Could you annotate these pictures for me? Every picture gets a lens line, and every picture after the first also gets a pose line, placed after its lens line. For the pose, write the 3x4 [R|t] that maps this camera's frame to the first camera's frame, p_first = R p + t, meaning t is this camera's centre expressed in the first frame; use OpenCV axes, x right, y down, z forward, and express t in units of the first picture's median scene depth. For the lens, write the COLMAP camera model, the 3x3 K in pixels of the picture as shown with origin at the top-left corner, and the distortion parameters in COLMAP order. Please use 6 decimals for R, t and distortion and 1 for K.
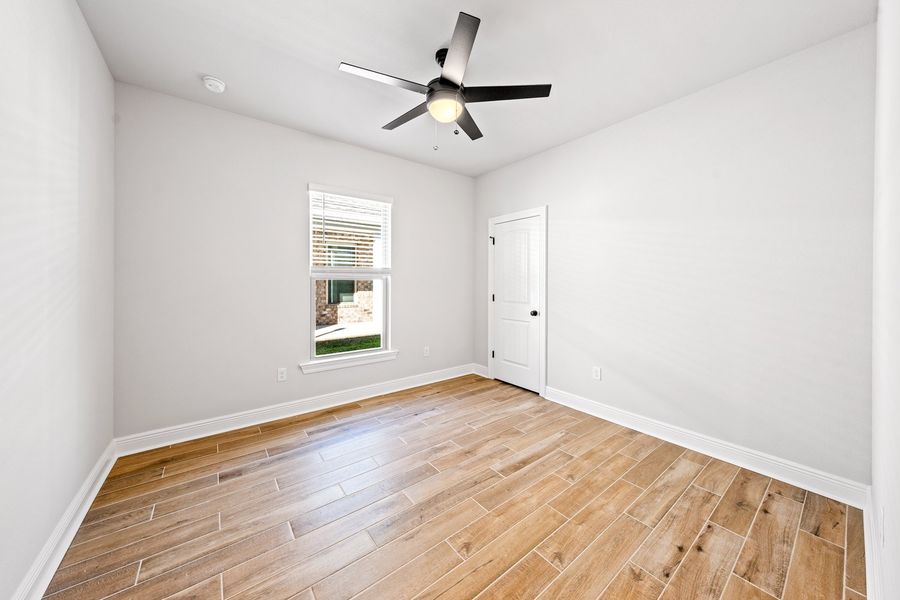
lens RADIAL K [[306.1, 0, 449.4], [0, 306.1, 284.8], [0, 0, 1]] dist [0.000022, -0.000003]
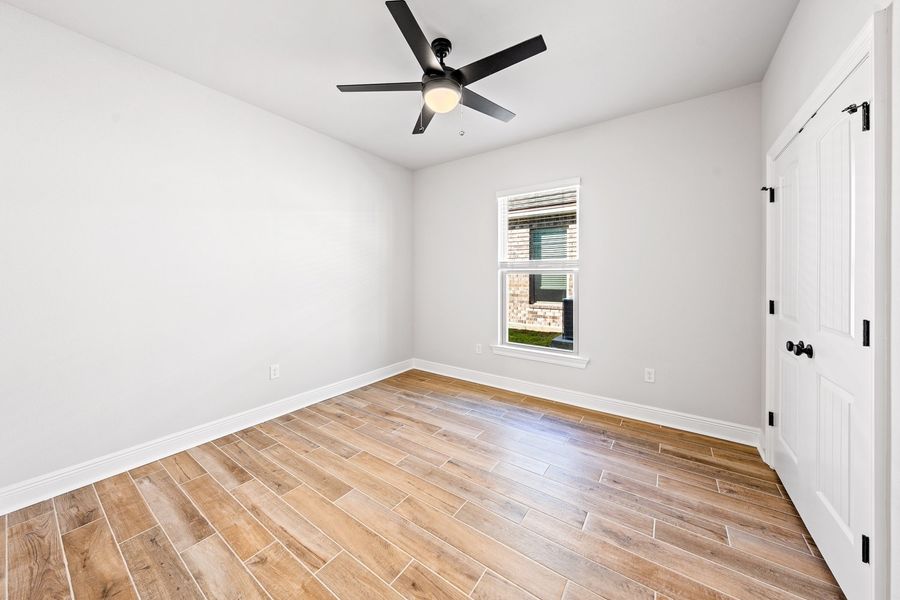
lens RADIAL K [[315.4, 0, 455.6], [0, 315.4, 274.1], [0, 0, 1]] dist [-0.000045, 0.000038]
pose [[0.305321, -0.004517, -0.952239, 0.614779], [-0.009124, 0.999929, -0.007669, -0.006454], [0.952206, 0.011030, 0.305258, 0.455336]]
